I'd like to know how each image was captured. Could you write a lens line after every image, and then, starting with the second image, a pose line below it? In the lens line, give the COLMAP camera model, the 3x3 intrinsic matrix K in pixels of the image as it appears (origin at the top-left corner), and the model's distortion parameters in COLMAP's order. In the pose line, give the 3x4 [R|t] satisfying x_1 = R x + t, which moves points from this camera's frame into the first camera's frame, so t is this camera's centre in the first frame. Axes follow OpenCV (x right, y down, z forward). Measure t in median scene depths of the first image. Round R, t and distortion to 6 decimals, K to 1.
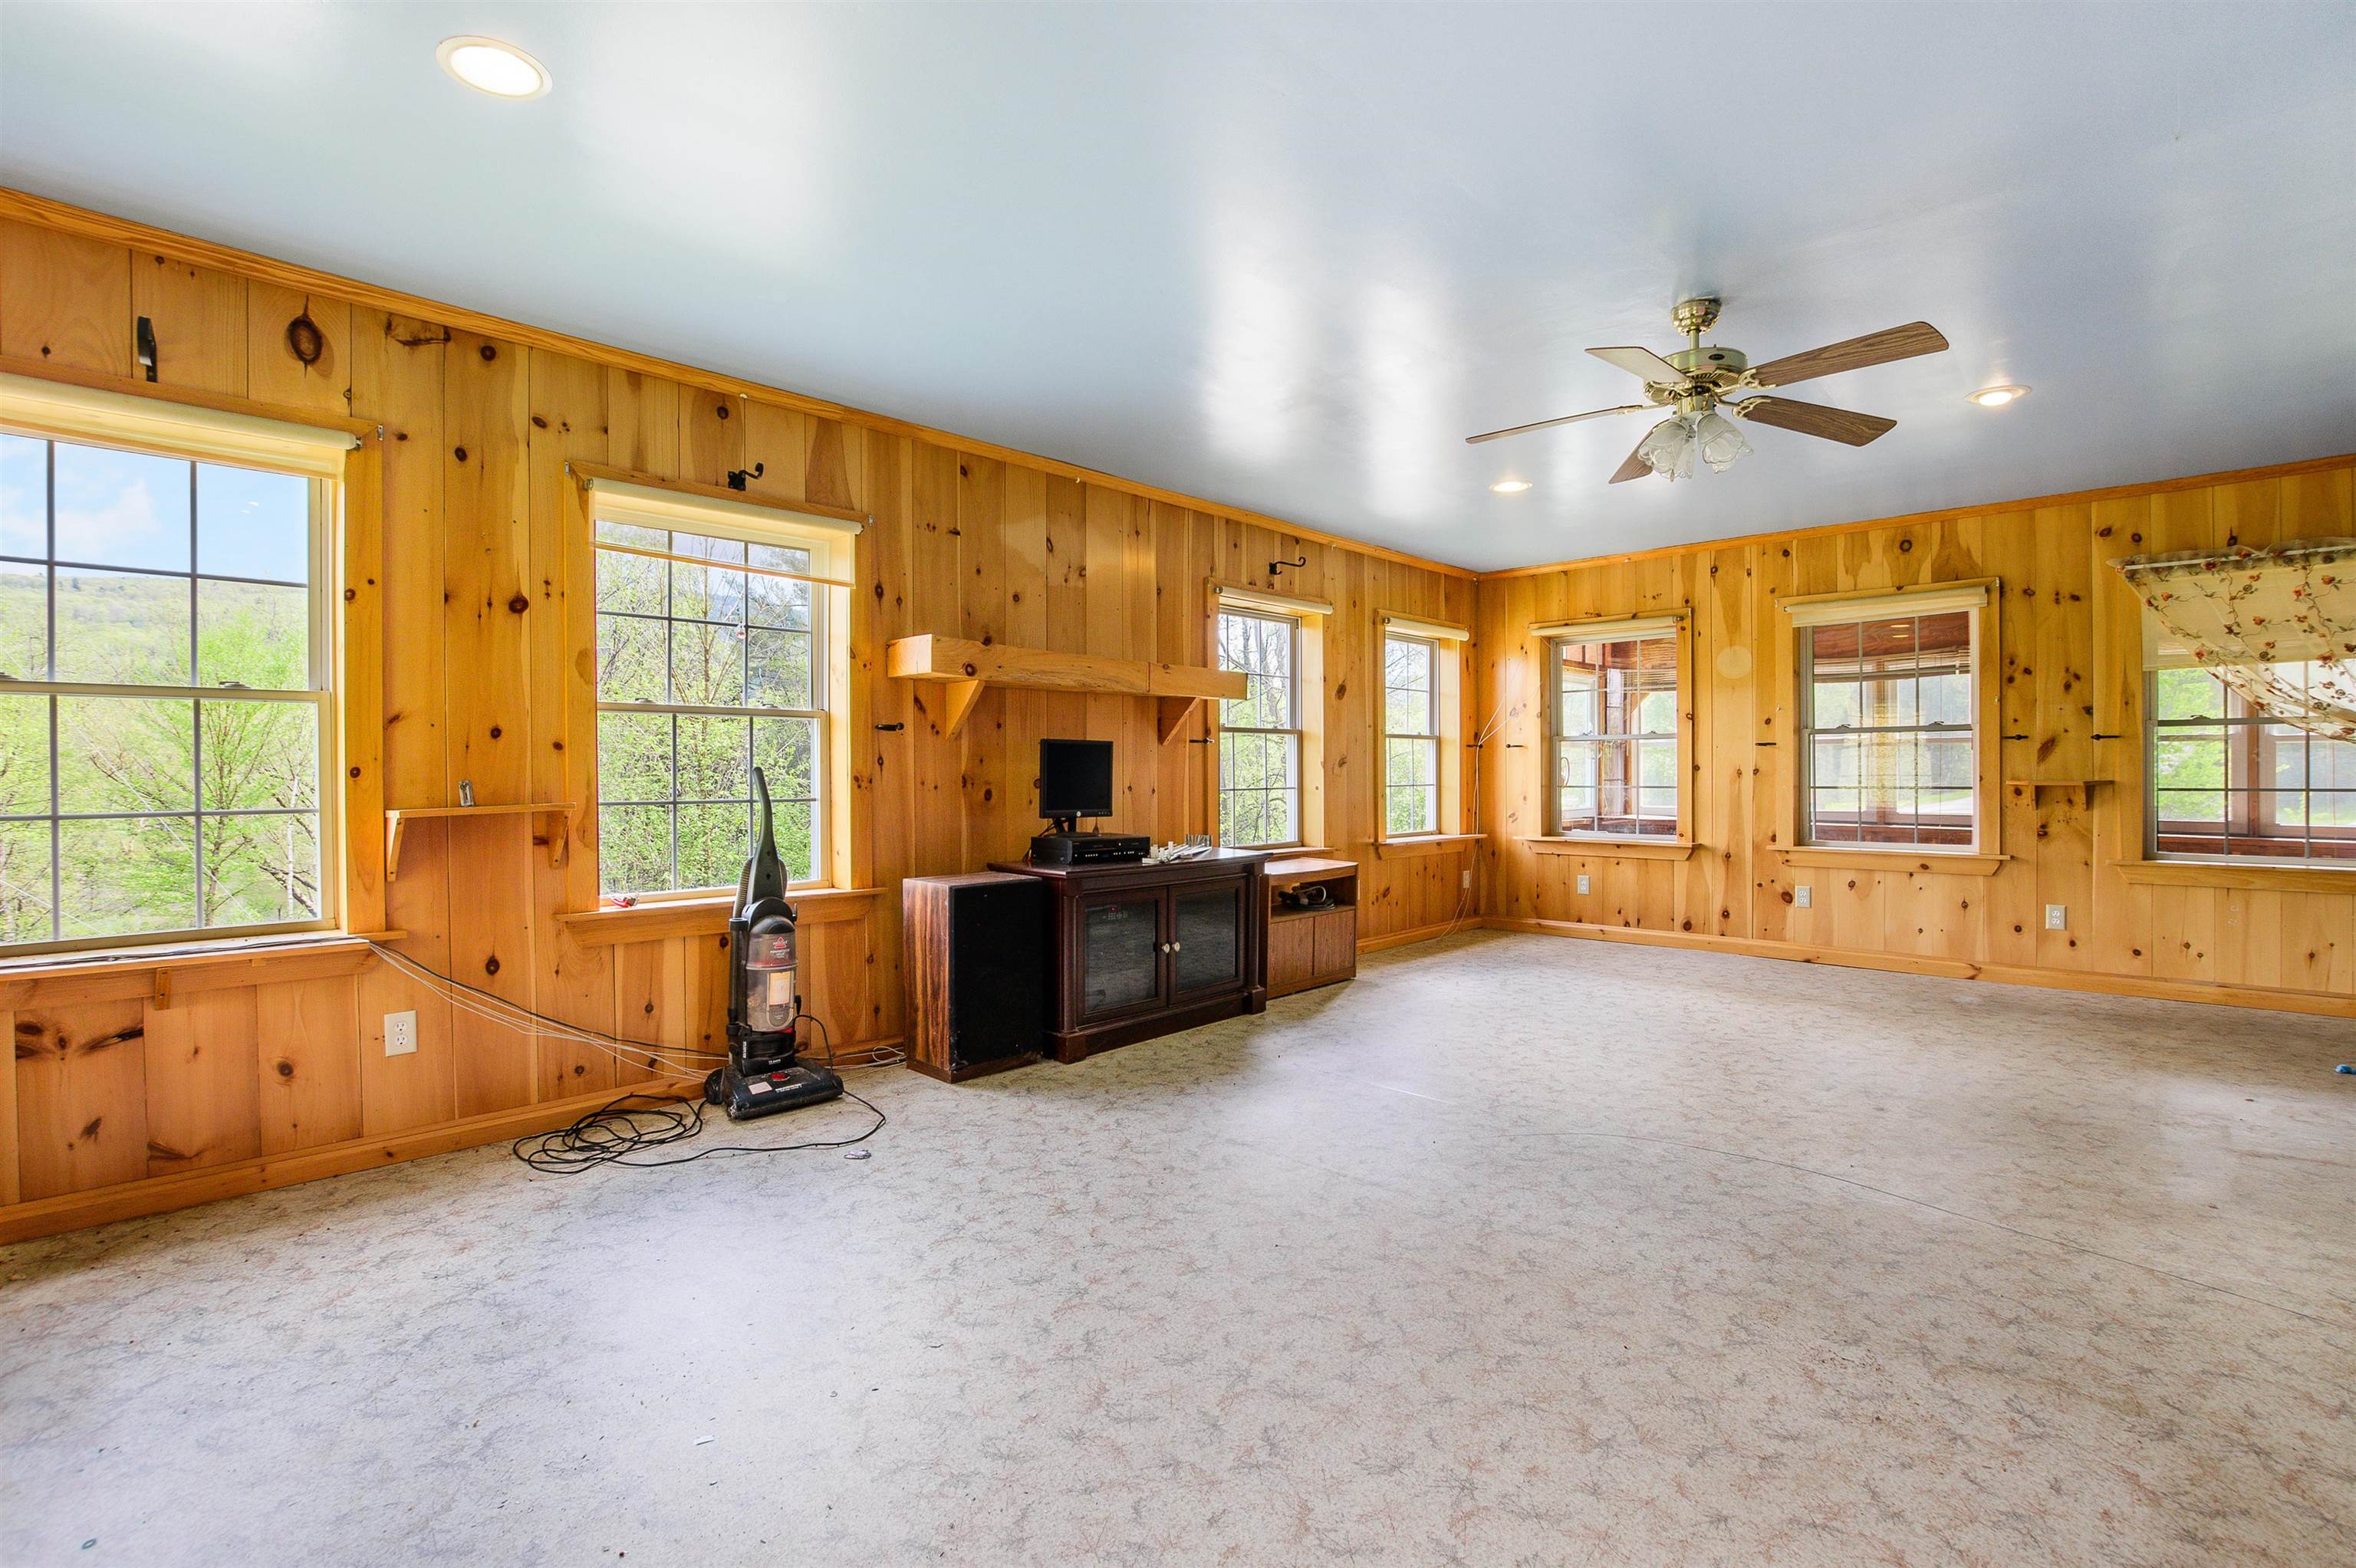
lens RADIAL K [[1048.3, 0, 1188.8], [0, 1048.3, 779.4], [0, 0, 1]] dist [-0.030213, 0.000725]
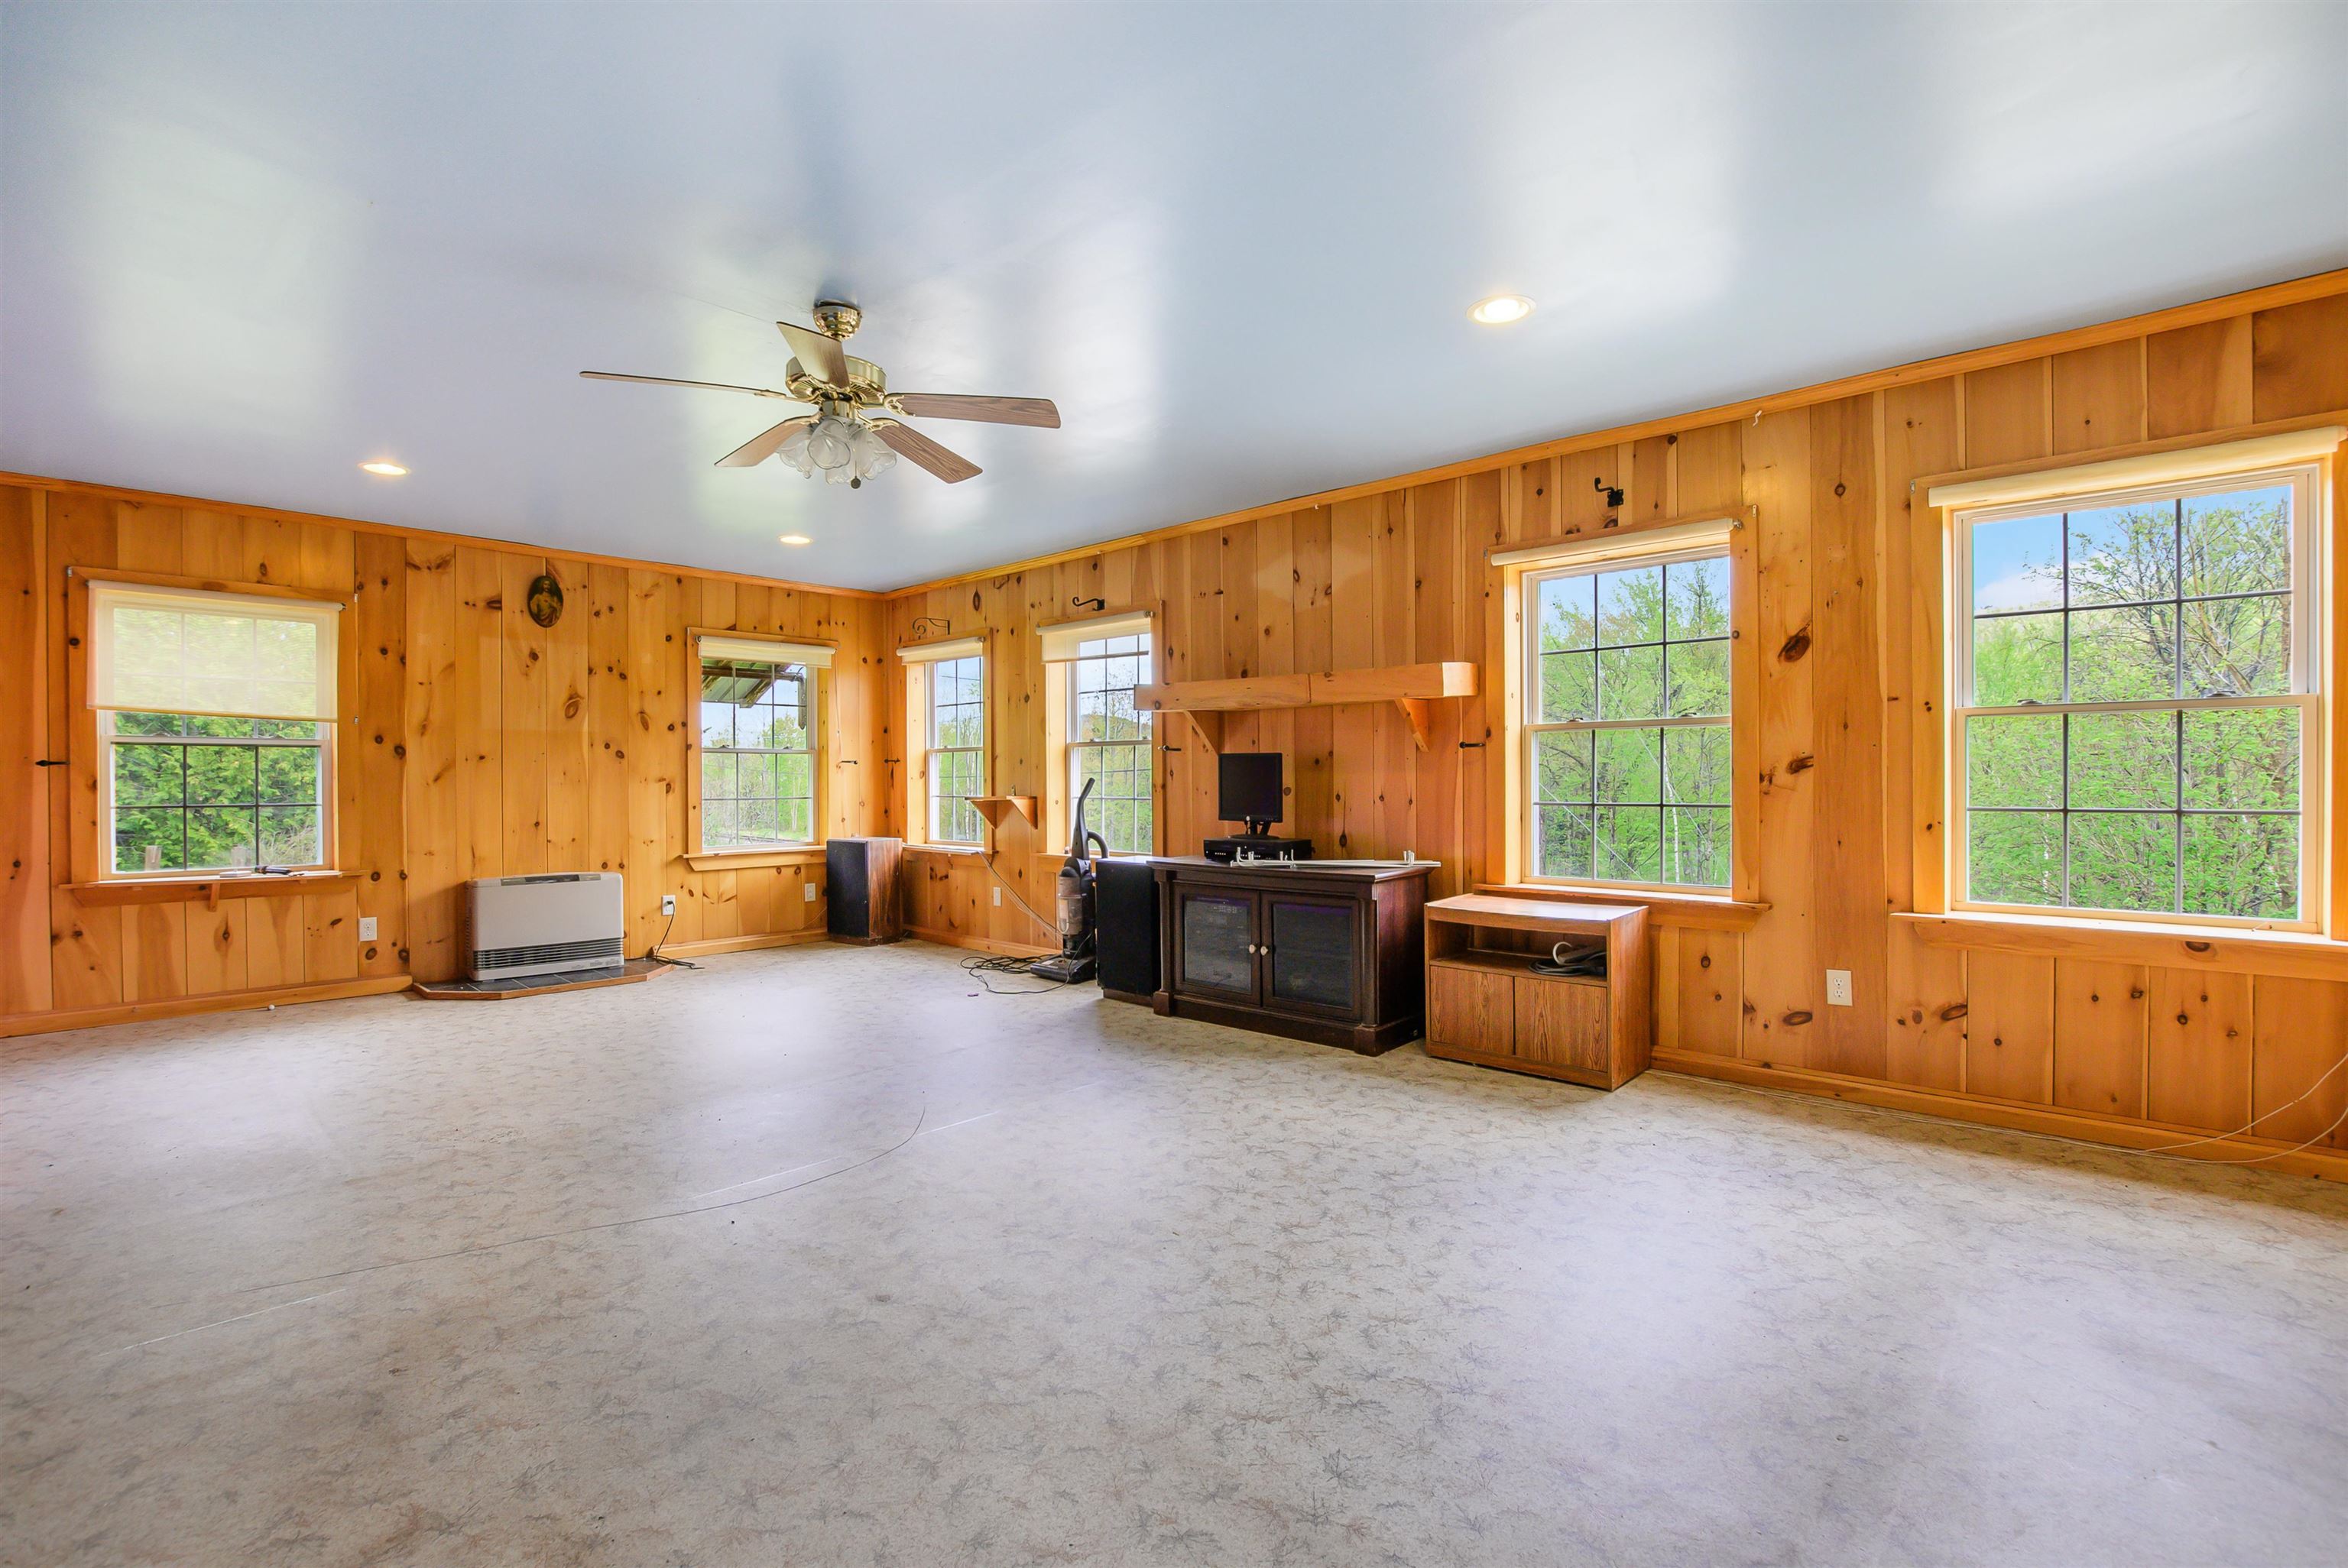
lens RADIAL K [[1029.0, 0, 1174.0], [0, 1029.0, 784.0], [0, 0, 1]] dist [-0.034470, 0.000124]
pose [[0.035187, 0.007439, -0.999353, 1.079979], [-0.004424, 0.999964, 0.007288, -0.012637], [0.999371, 0.004164, 0.035219, 0.946995]]
